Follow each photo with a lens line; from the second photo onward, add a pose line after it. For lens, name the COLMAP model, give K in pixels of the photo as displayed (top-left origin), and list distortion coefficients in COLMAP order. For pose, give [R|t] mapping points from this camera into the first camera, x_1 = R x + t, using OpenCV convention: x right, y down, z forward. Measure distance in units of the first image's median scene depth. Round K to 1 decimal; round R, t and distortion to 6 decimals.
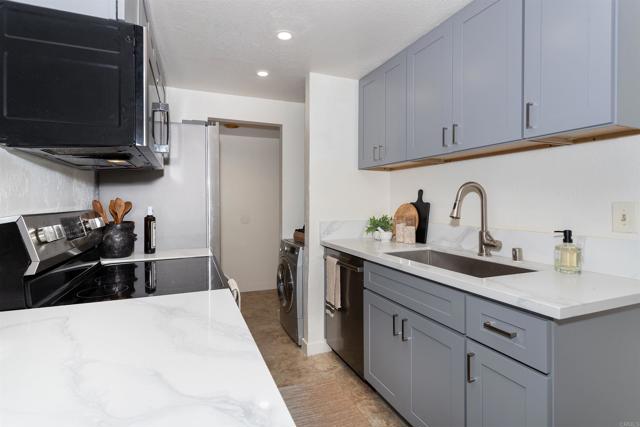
lens RADIAL K [[314.6, 0, 302.8], [0, 314.6, 204.4], [0, 0, 1]] dist [0.000256, -0.000021]
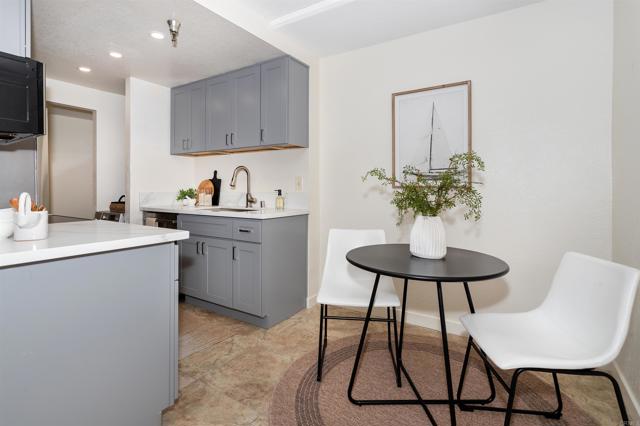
lens RADIAL K [[320.6, 0, 313.1], [0, 320.6, 185.3], [0, 0, 1]] dist [0.000966, 0.000896]
pose [[0.809624, 0.004826, 0.586929, -0.155226], [0.004515, 0.999885, -0.014450, 0.050090], [-0.586932, 0.014349, 0.809509, -0.540119]]
